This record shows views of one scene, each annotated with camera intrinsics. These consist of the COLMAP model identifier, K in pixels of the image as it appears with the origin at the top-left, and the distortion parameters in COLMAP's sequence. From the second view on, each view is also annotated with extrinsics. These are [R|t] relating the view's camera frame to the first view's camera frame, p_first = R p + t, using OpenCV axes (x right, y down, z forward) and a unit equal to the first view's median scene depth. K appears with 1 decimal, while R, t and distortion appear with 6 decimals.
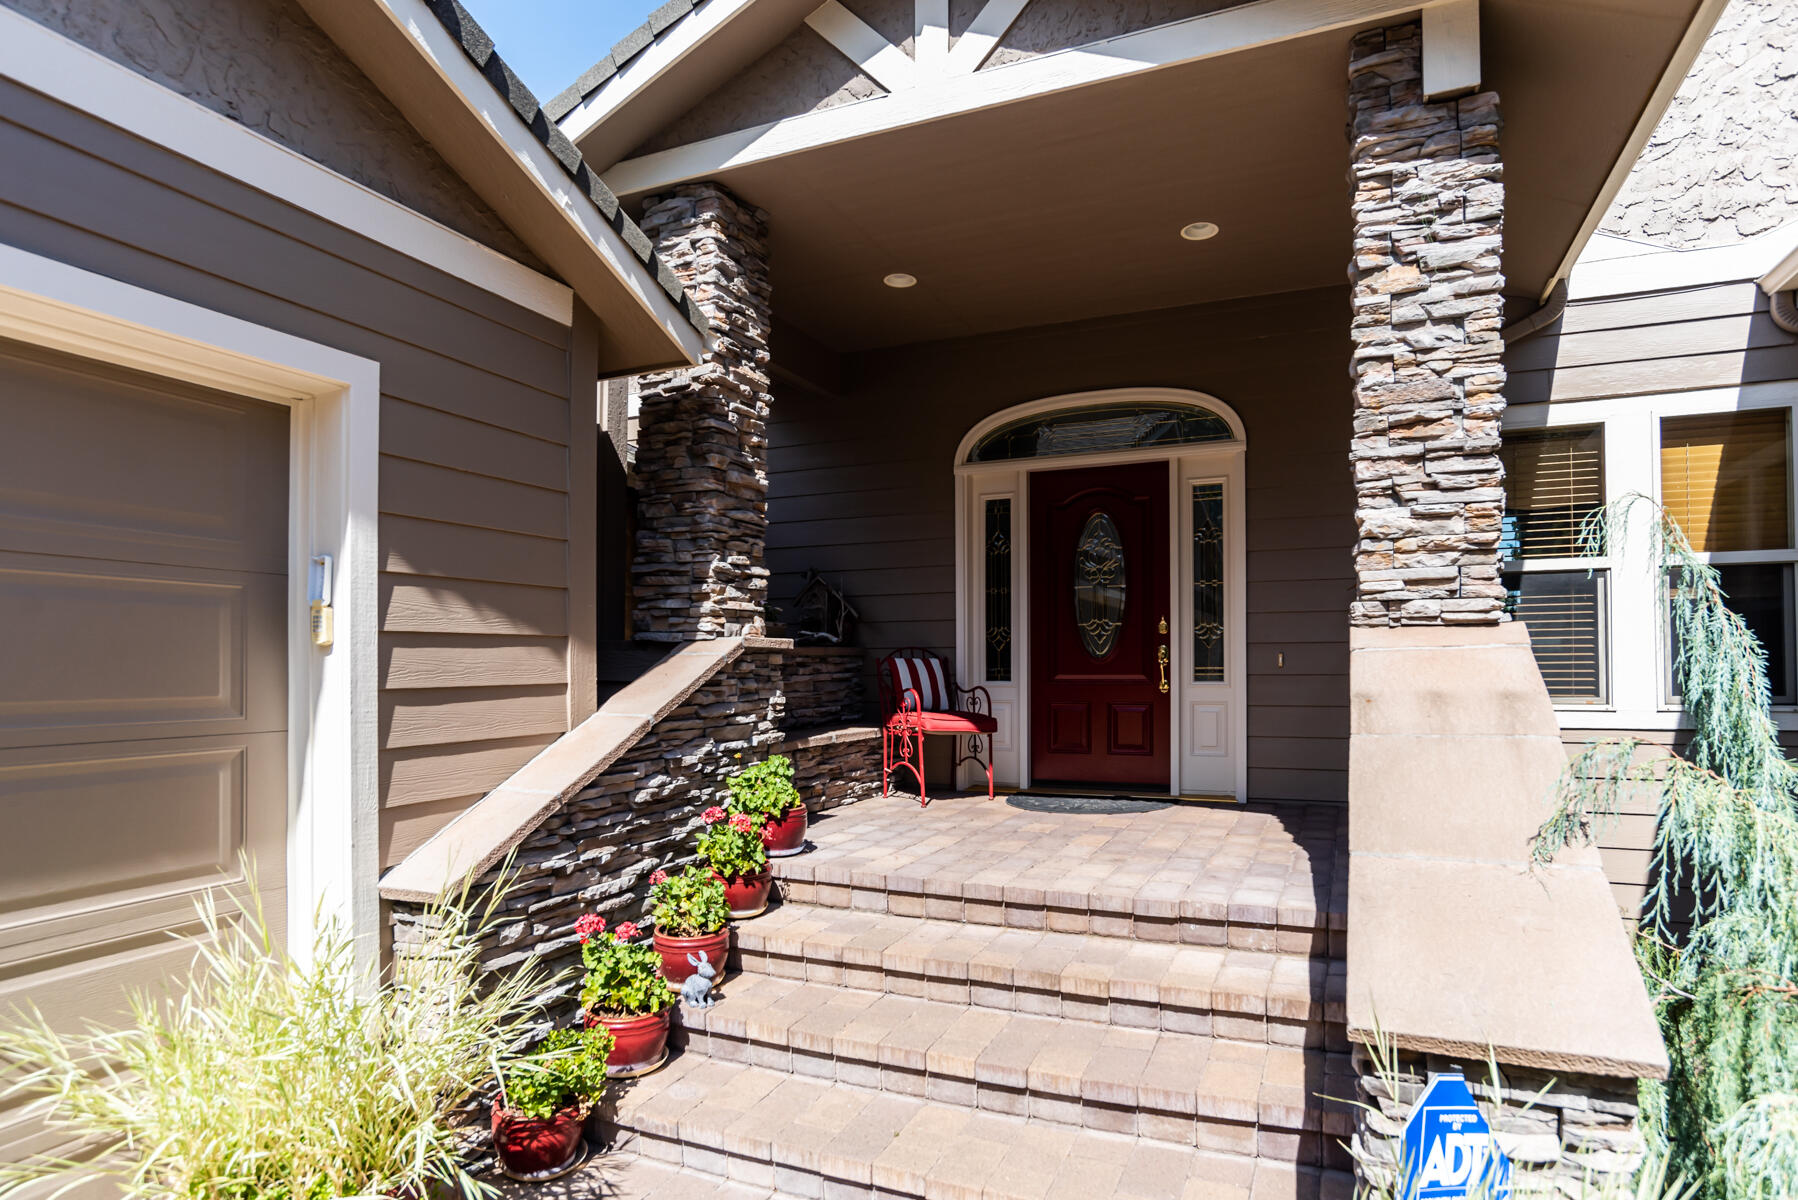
lens RADIAL K [[927.2, 0, 944.6], [0, 927.2, 661.1], [0, 0, 1]] dist [-0.034545, 0.004136]
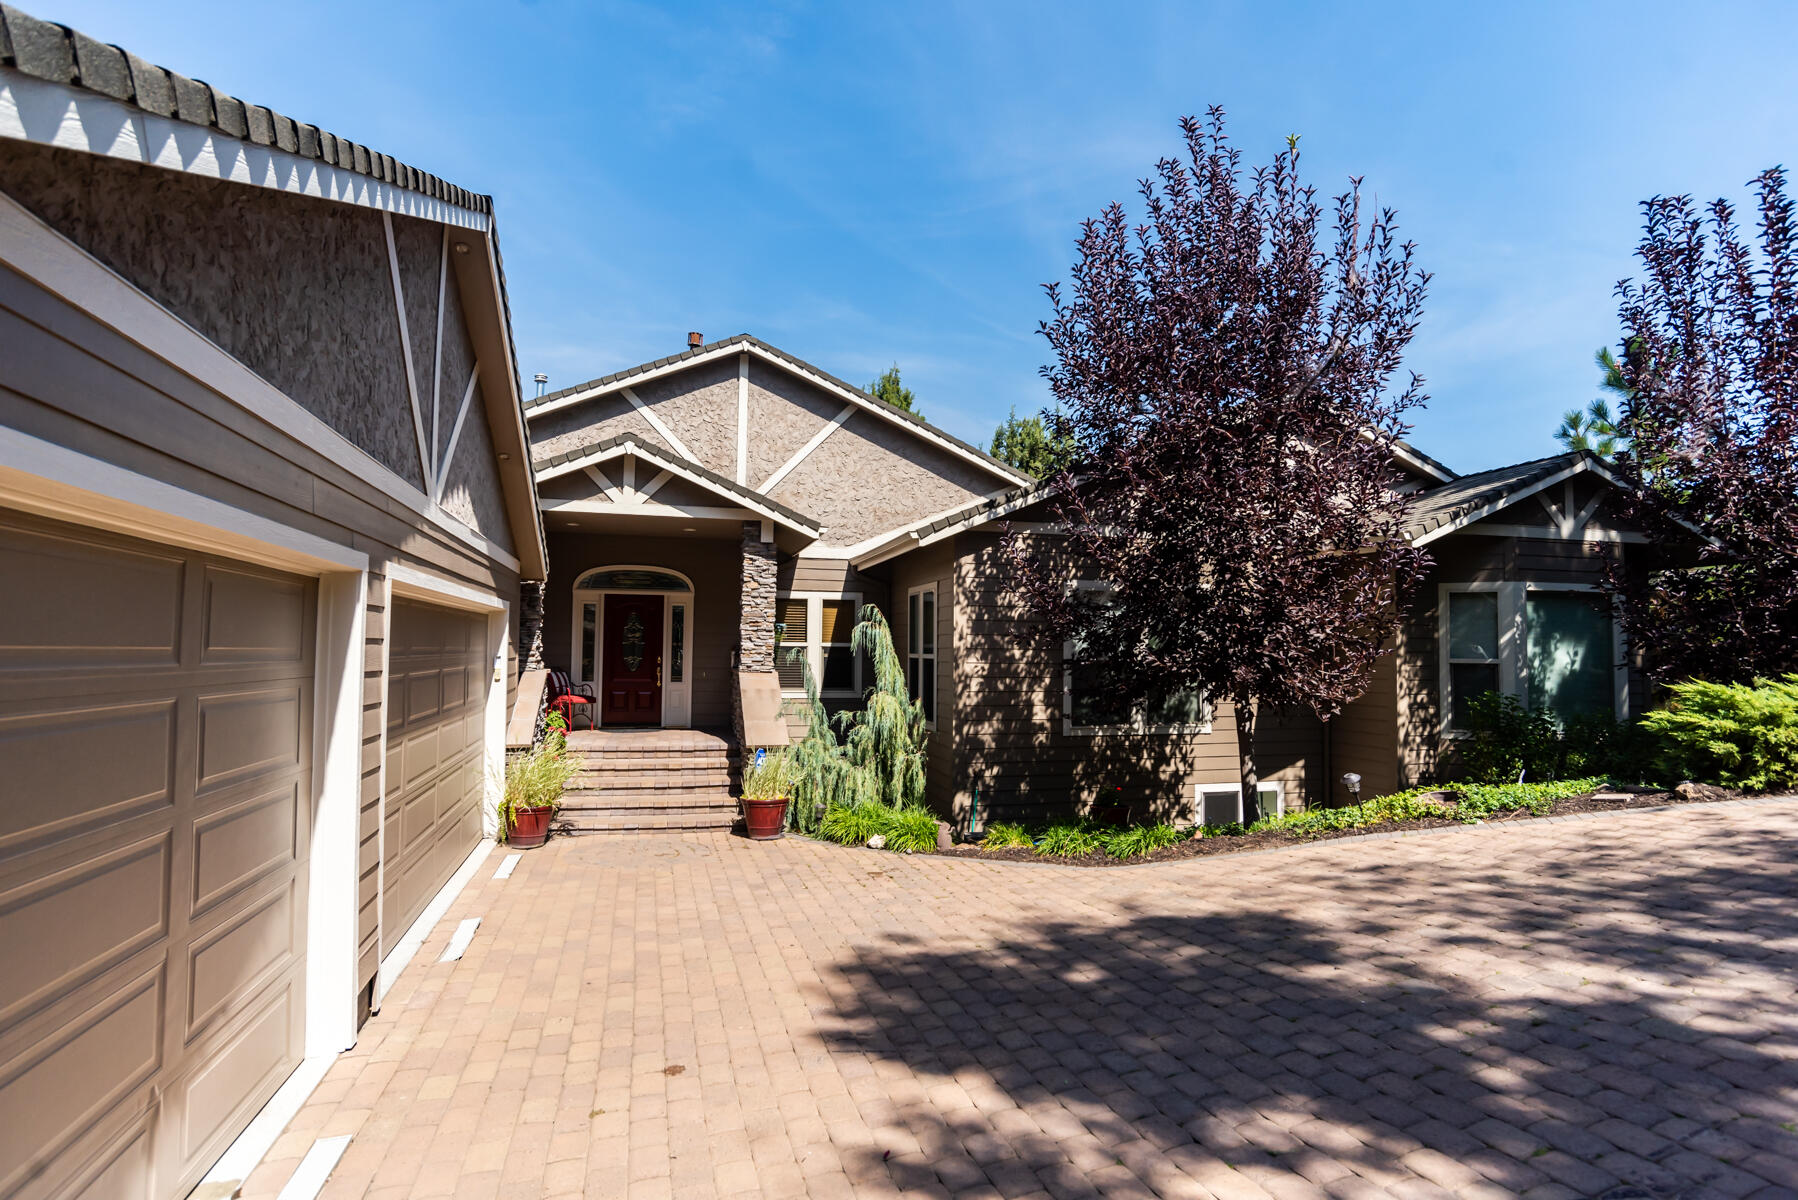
lens RADIAL K [[927.2, 0, 903.4], [0, 927.2, 597.3], [0, 0, 1]] dist [-0.034545, 0.004136]
pose [[0.785695, 0.049709, 0.616614, -1.026894], [-0.021046, 0.998337, -0.053666, -0.110527], [-0.618256, 0.029188, 0.785435, -1.792764]]
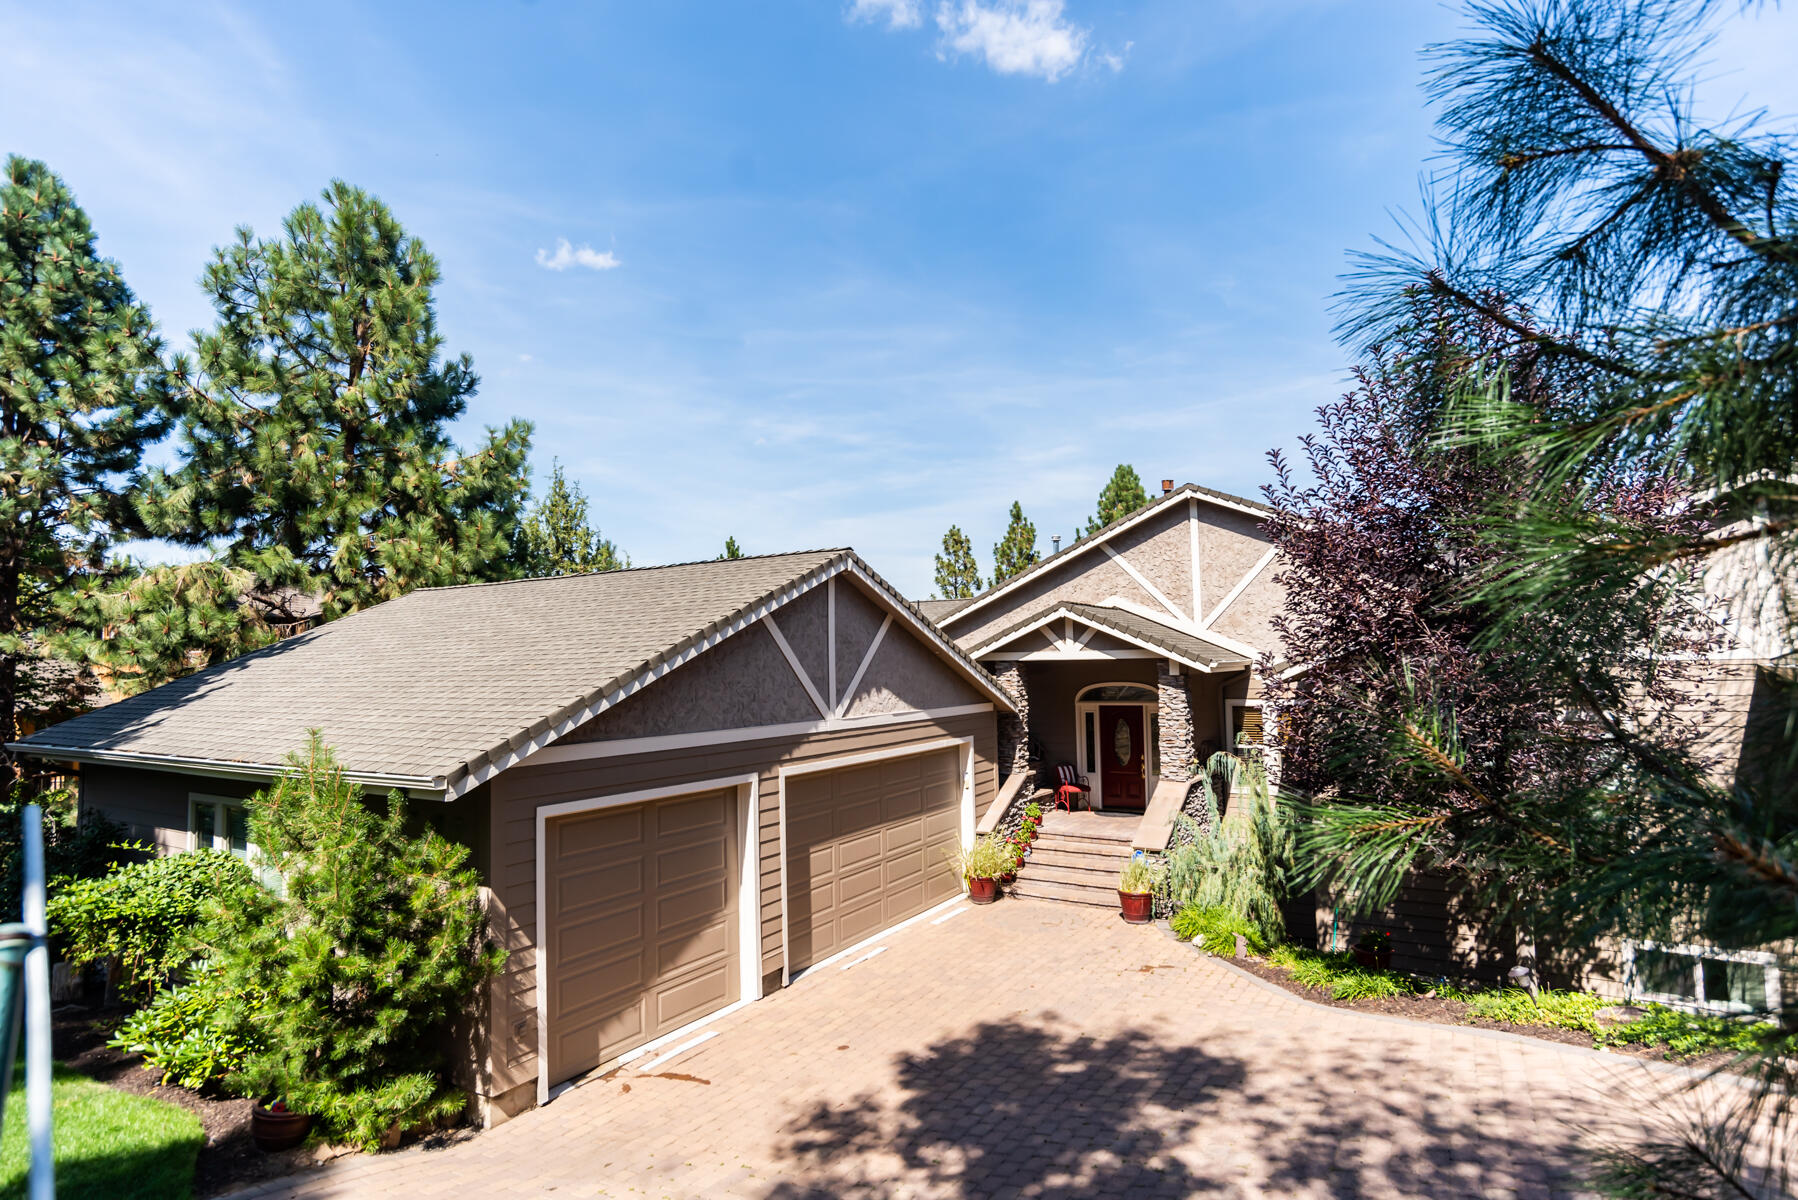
lens RADIAL K [[927.2, 0, 906.8], [0, 927.2, 585.7], [0, 0, 1]] dist [-0.034545, 0.004136]
pose [[0.987307, -0.026691, -0.156562, -0.065869], [0.015655, 0.997332, -0.071307, -0.519153], [0.158048, 0.067951, 0.985091, -2.897219]]
